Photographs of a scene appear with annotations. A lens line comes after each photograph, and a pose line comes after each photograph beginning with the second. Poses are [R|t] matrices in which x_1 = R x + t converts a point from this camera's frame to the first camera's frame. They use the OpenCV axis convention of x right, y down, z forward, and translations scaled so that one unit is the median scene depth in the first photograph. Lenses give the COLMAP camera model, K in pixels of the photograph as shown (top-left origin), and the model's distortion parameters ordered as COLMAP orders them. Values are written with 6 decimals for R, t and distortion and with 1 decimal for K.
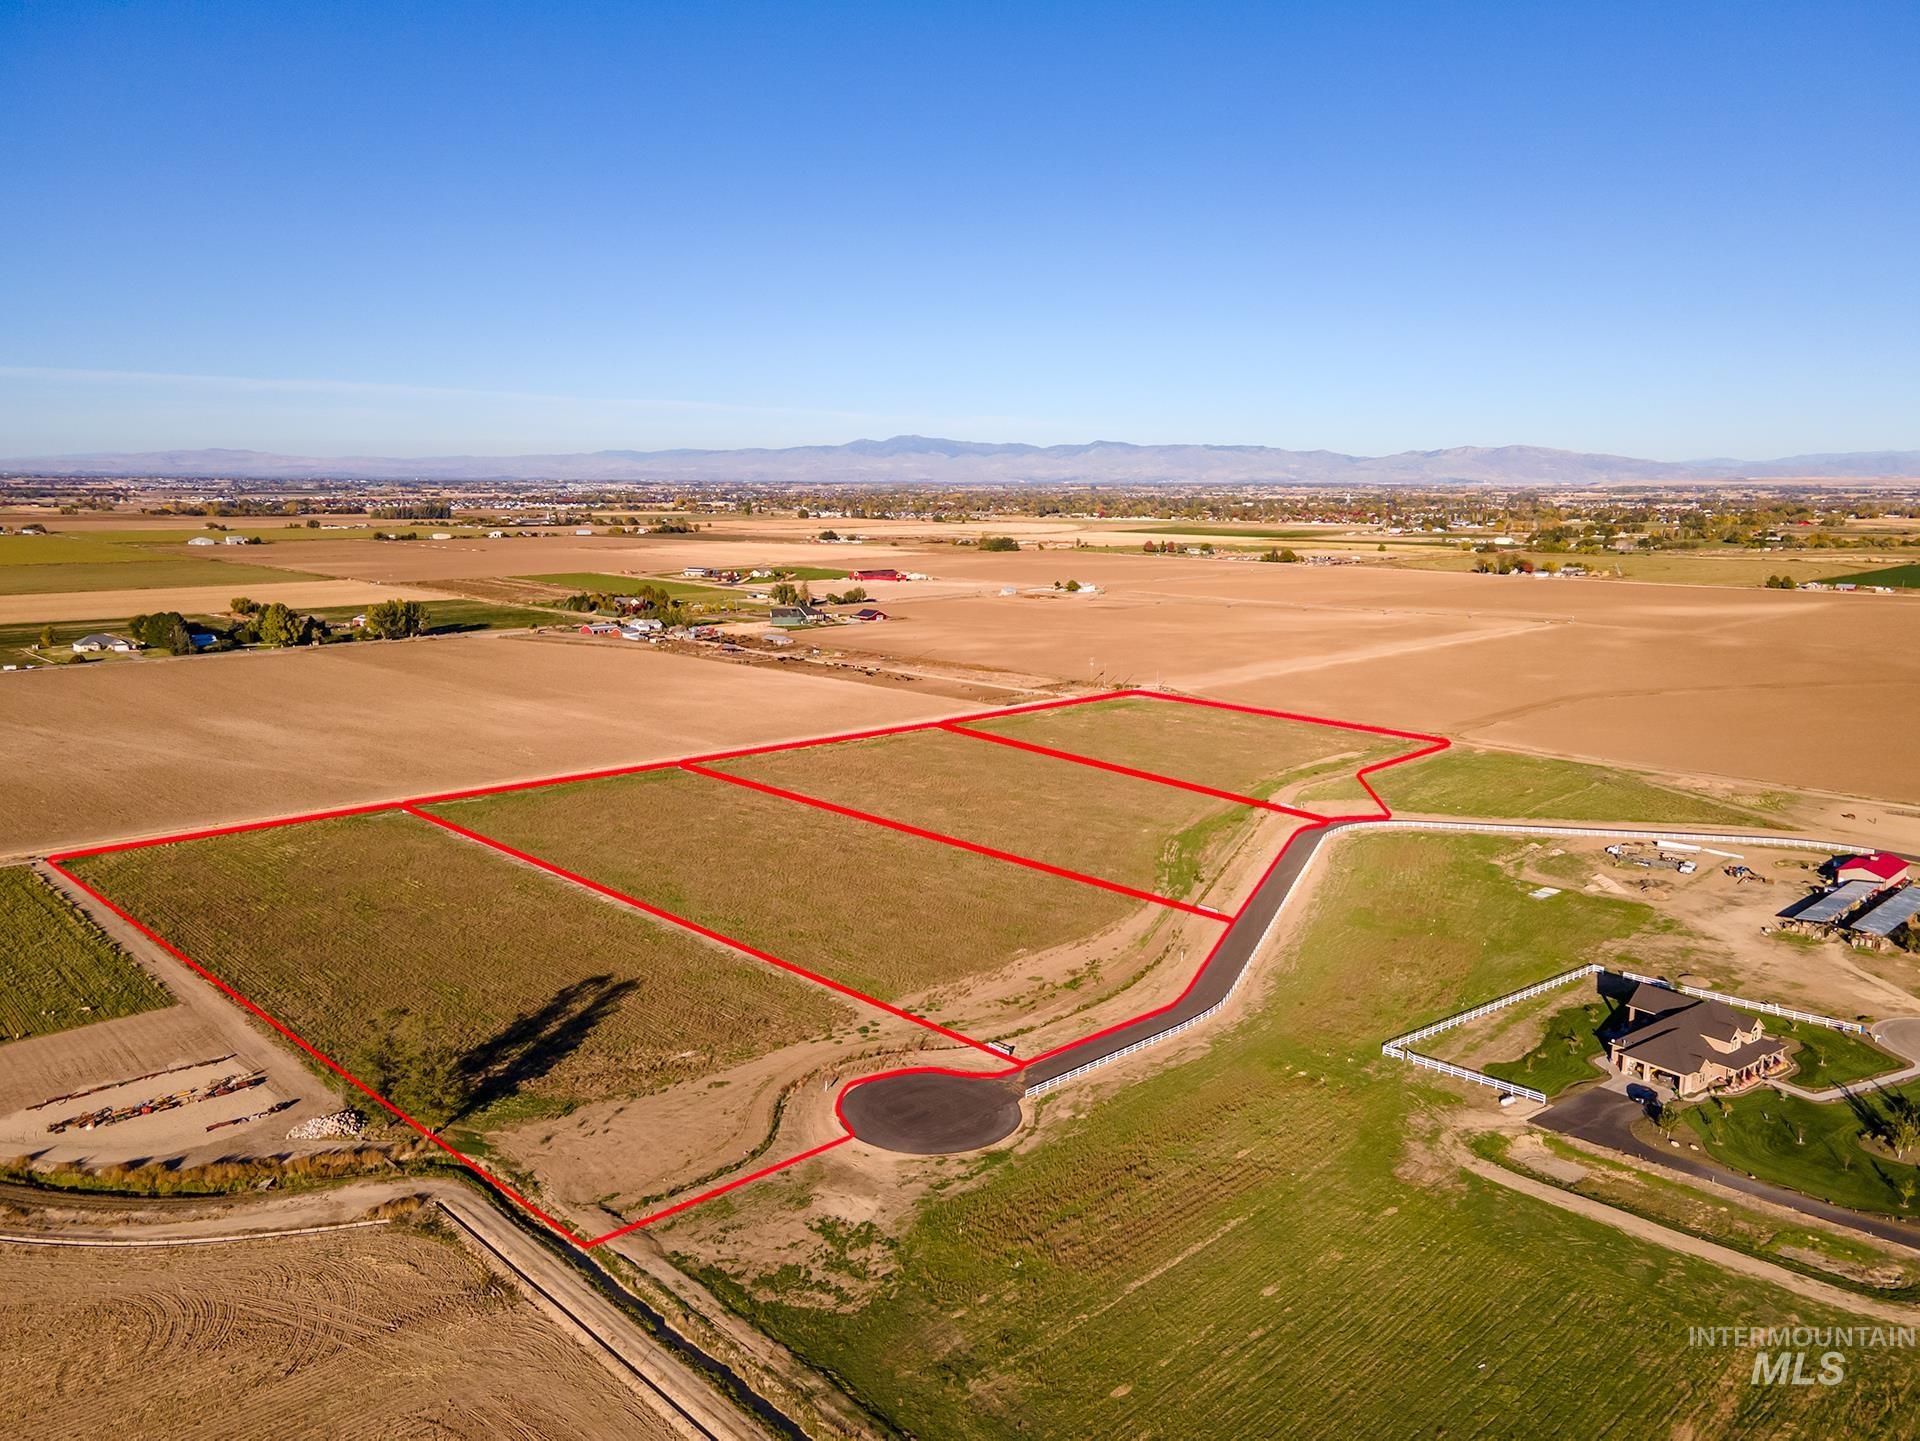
lens RADIAL K [[1423.2, 0, 960.0], [0, 1423.2, 720.5], [0, 0, 1]] dist [0.028173, -0.000512]
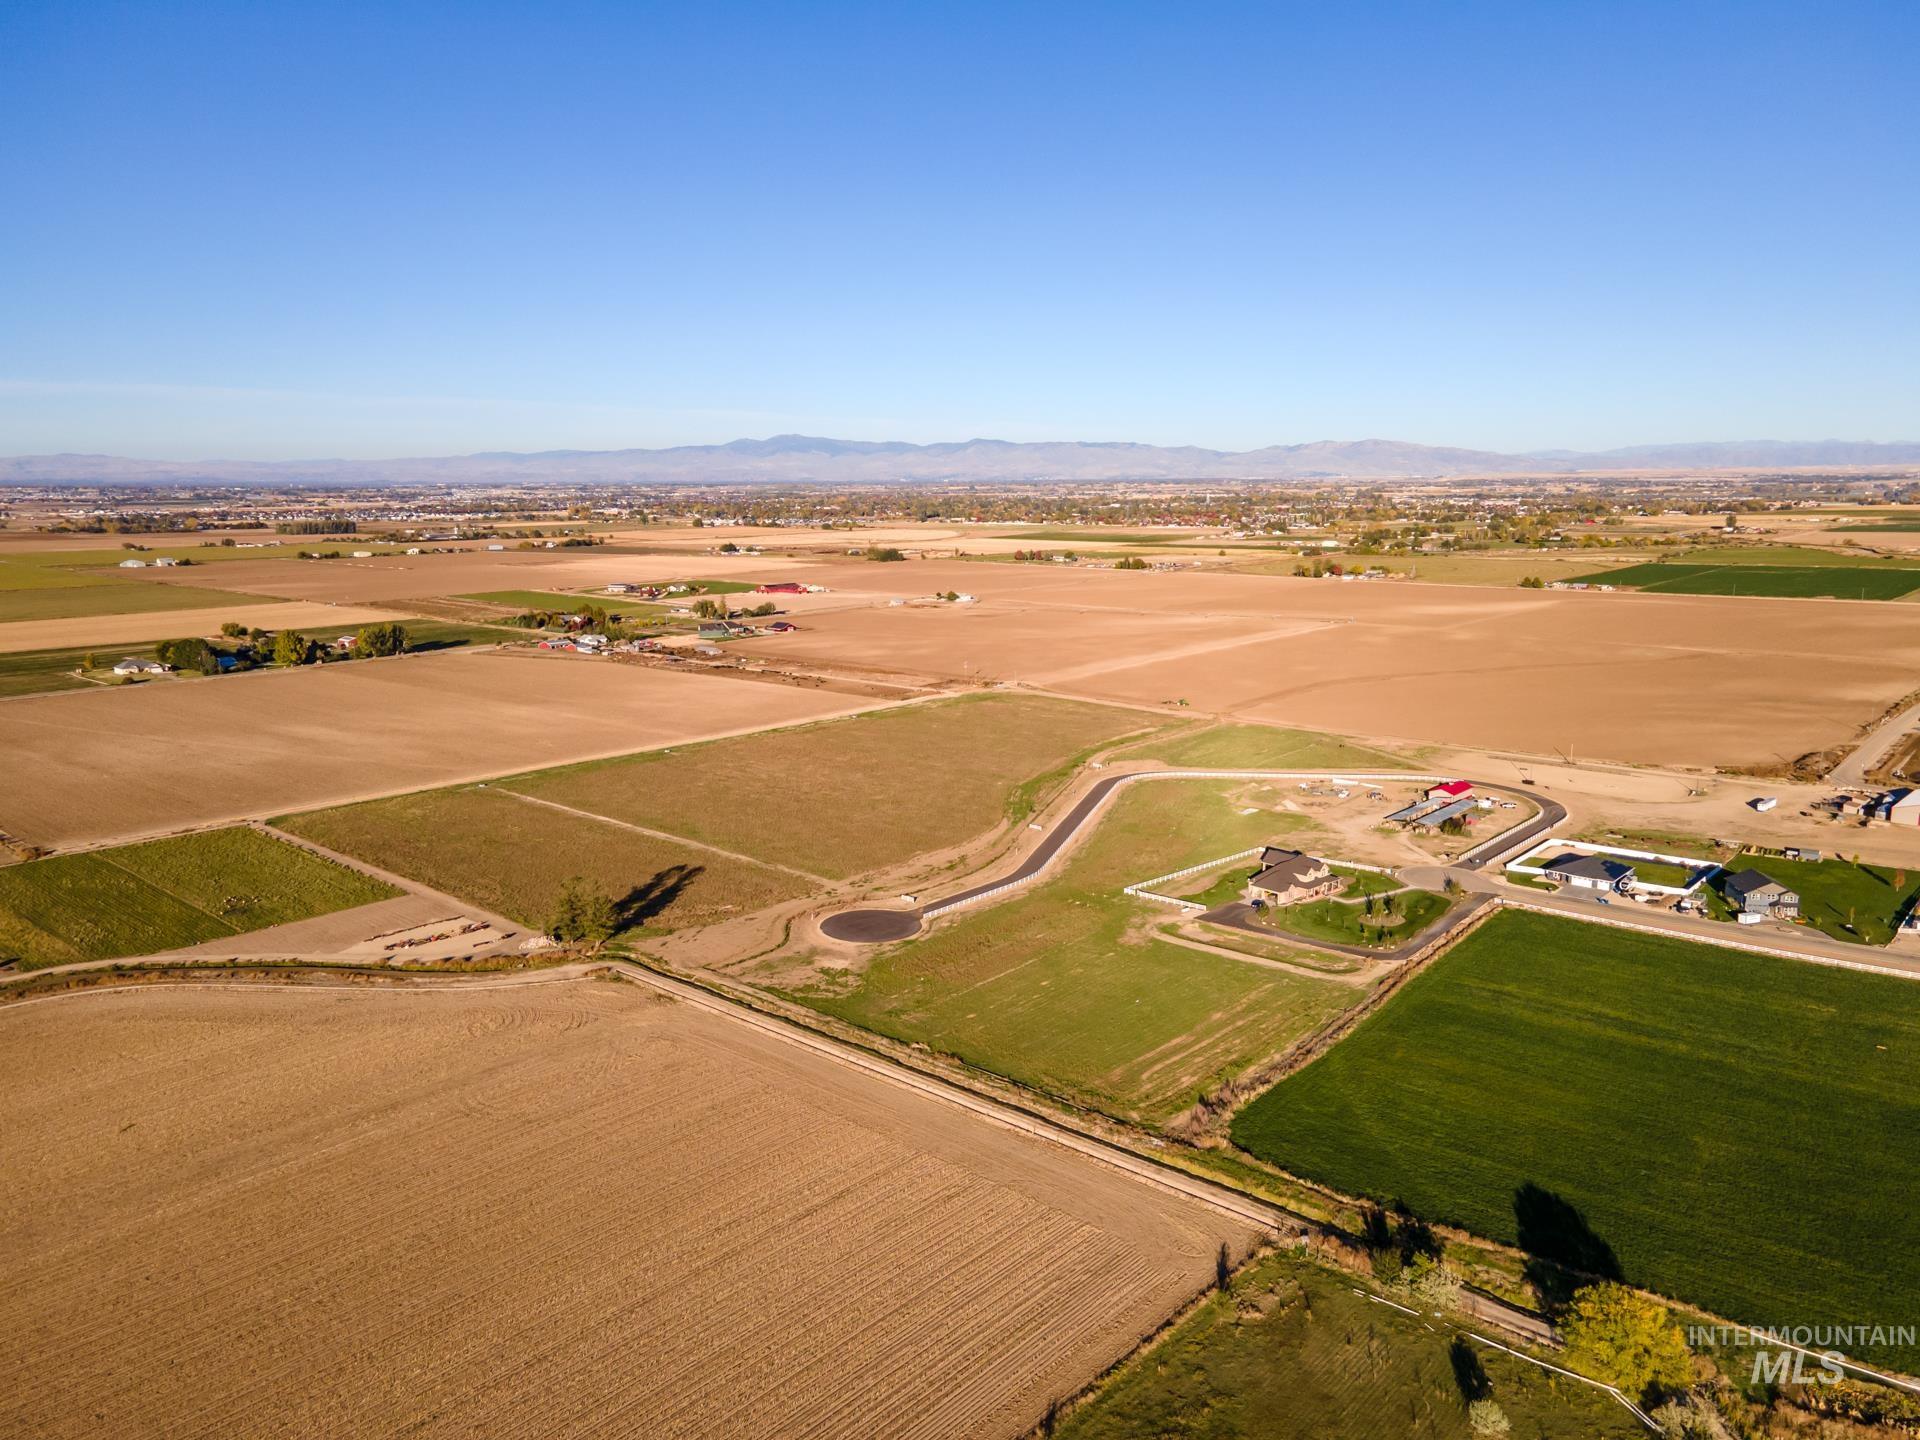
lens RADIAL K [[1401.1, 0, 960.0], [0, 1401.1, 720.0], [0, 0, 1]] dist [0.014841, 0.050639]
pose [[0.996469, -0.025821, 0.079898, -0.030490], [0.025448, 0.999660, 0.005690, 0.003124], [-0.080017, -0.003637, 0.996787, -0.537677]]
